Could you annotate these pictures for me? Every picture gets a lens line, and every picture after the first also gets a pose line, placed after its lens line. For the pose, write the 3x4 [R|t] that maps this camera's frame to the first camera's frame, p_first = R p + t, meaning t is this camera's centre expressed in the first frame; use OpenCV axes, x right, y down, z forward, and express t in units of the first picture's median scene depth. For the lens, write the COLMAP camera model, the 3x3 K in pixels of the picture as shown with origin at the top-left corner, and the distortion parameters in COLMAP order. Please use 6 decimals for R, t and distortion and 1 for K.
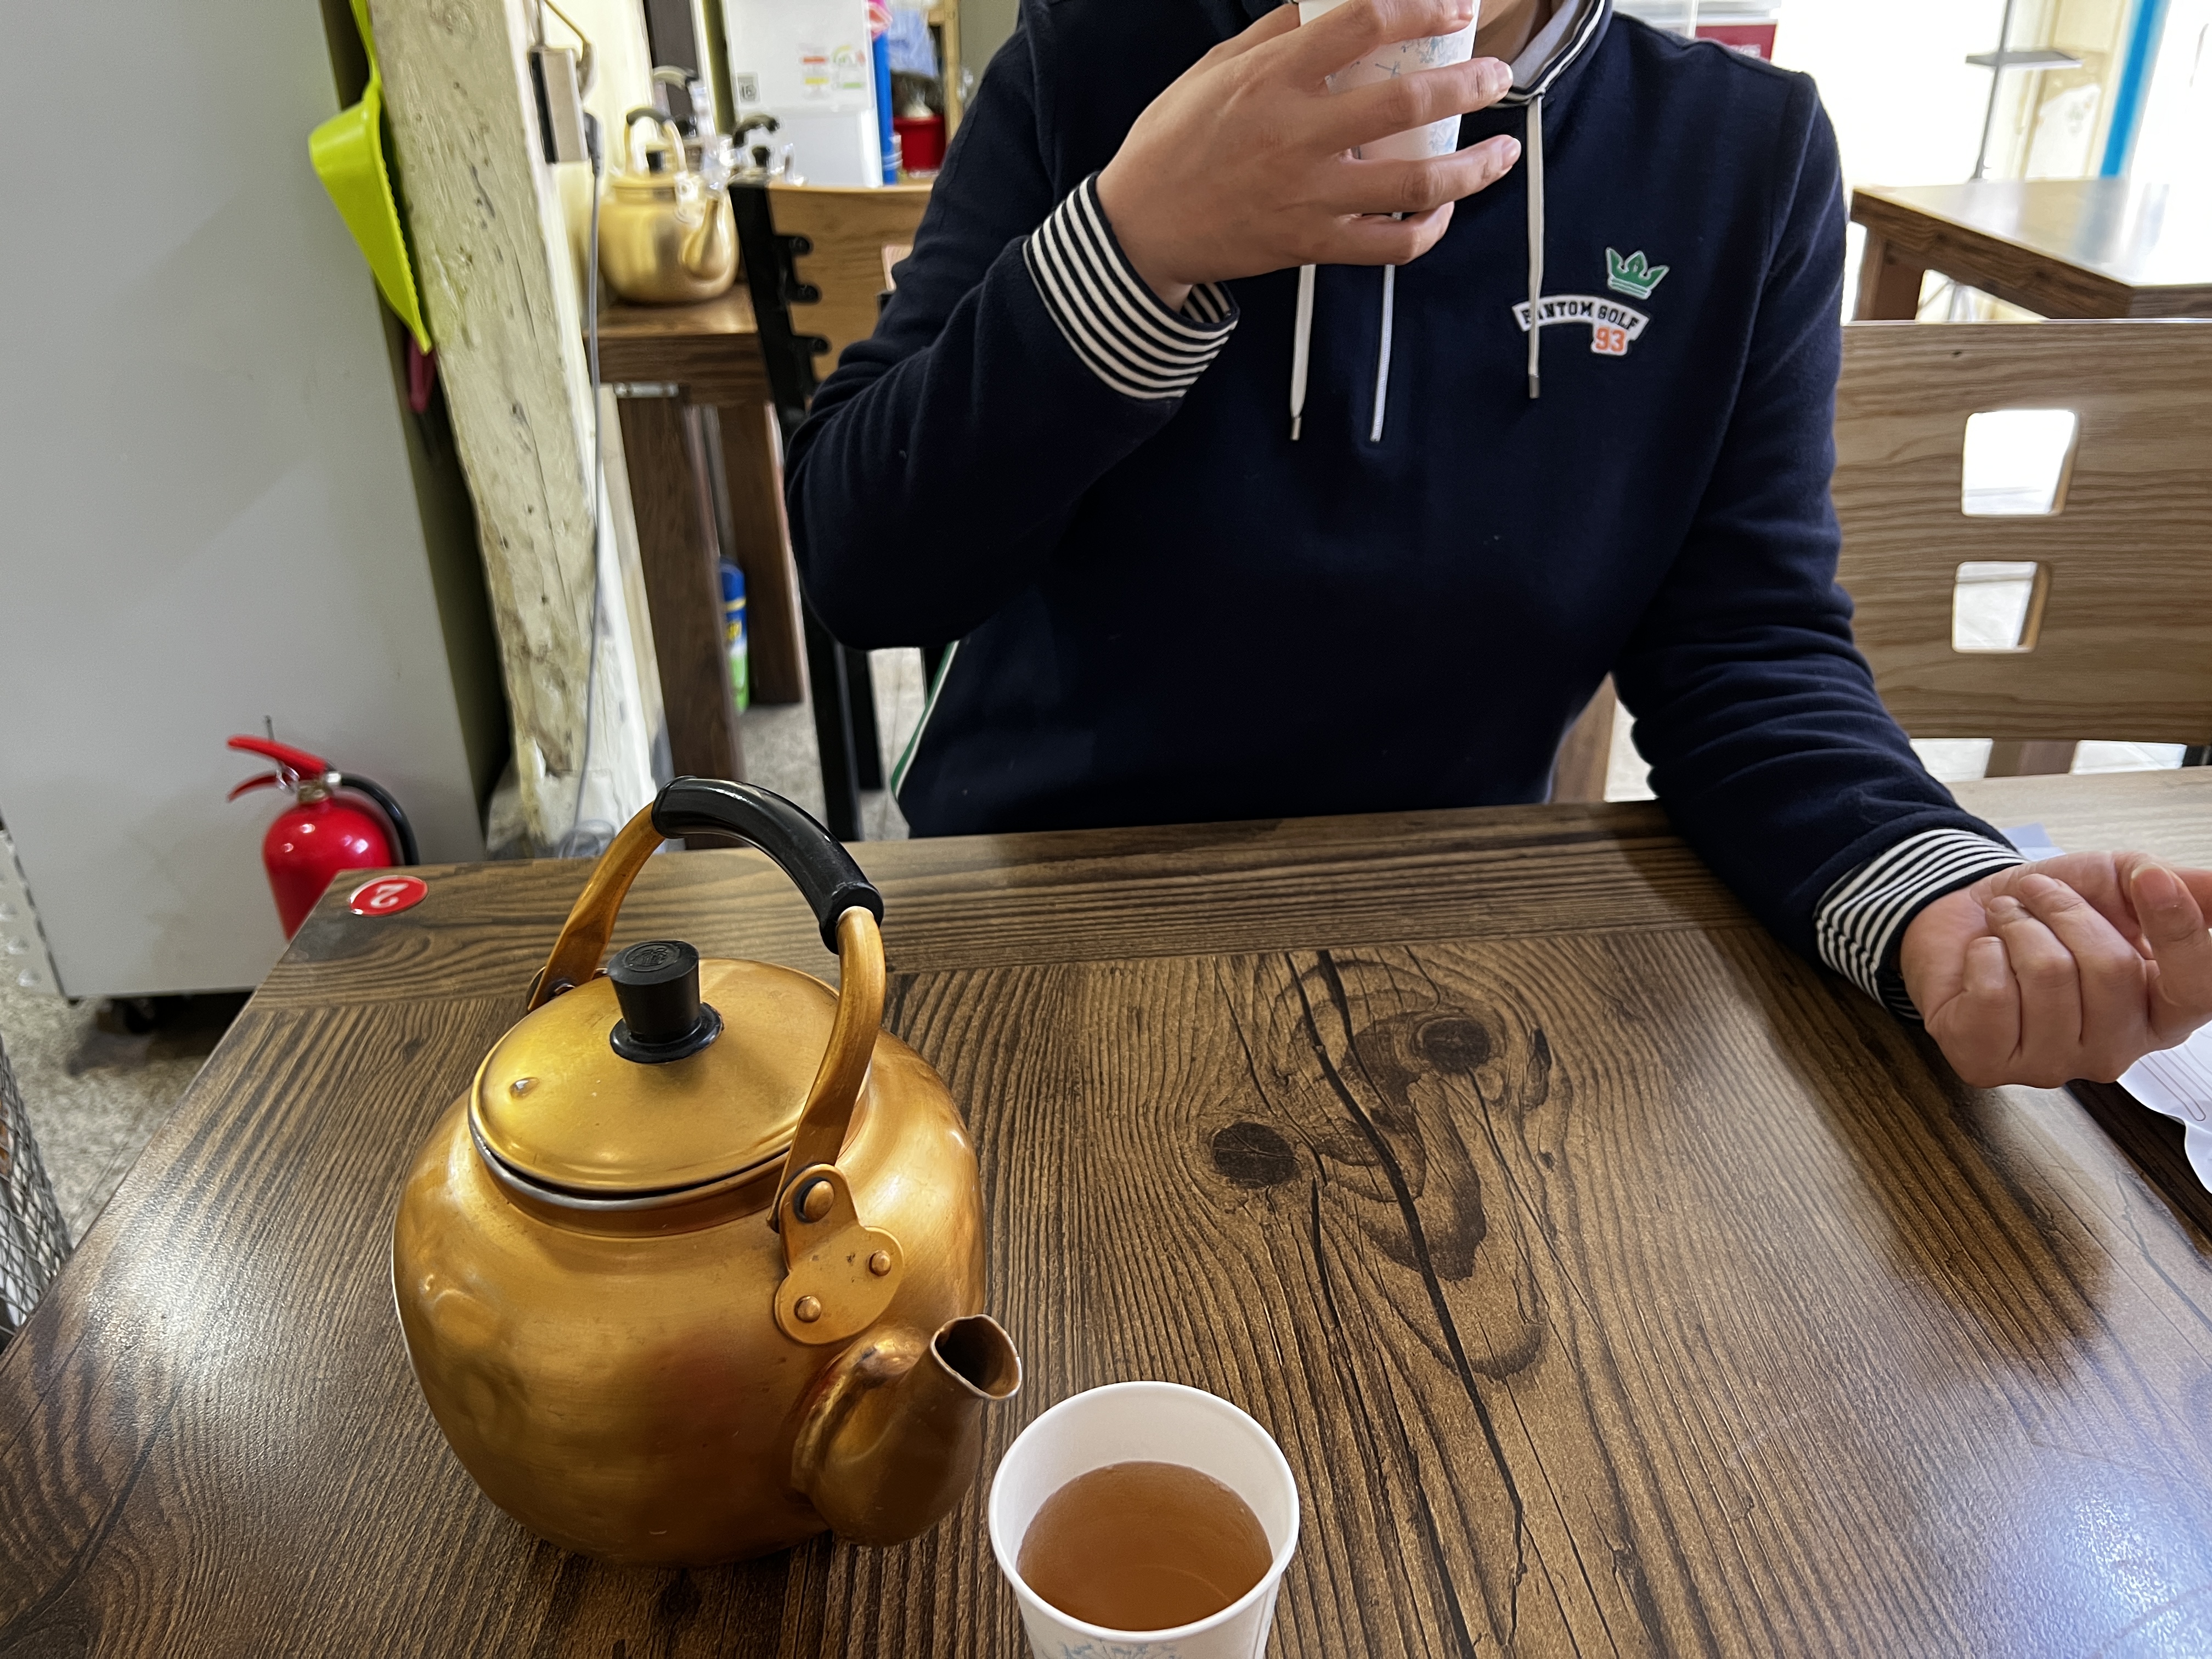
lens RADIAL K [[1729.5, 0, 1101.2], [0, 1729.5, 828.1], [0, 0, 1]] dist [0.035444, -0.062609]
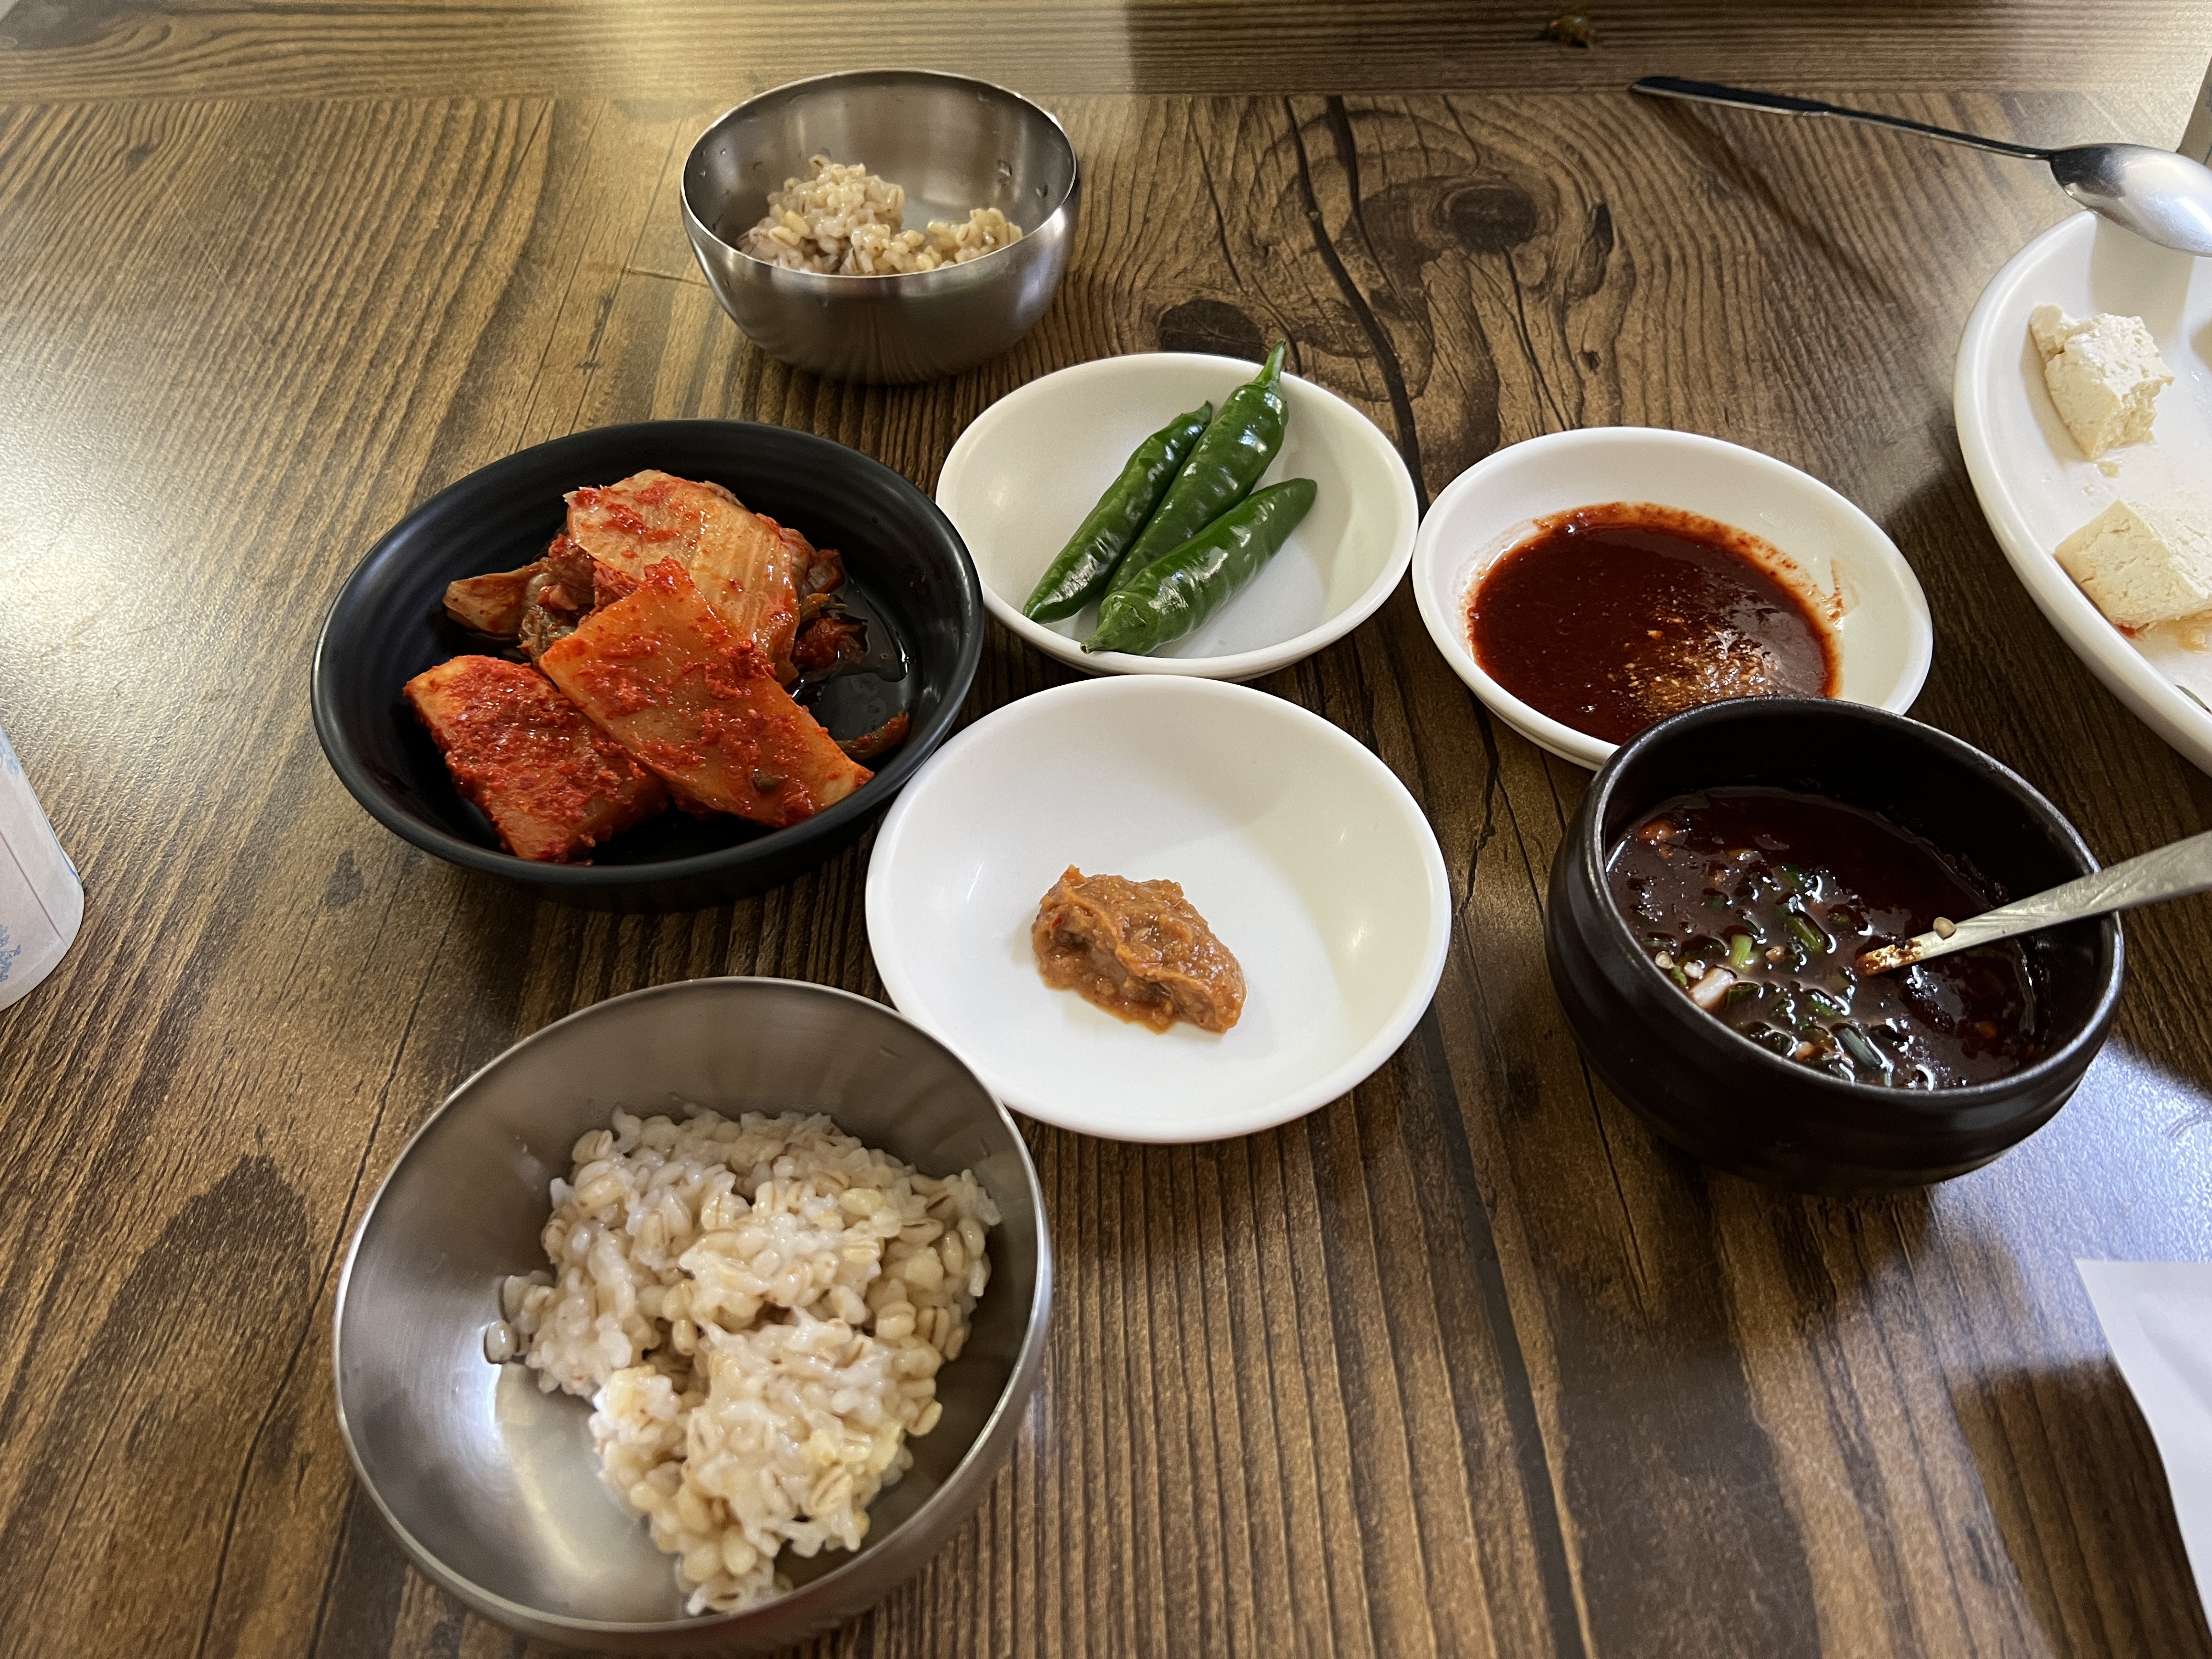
lens RADIAL K [[1729.5, 0, 1093.7], [0, 1729.5, 850.7], [0, 0, 1]] dist [0.035444, -0.062609]
pose [[0.998605, 0.052730, 0.002573, 0.045255], [-0.049706, 0.922680, 0.382350, 0.105813], [0.017787, -0.381945, 0.924014, 0.196435]]
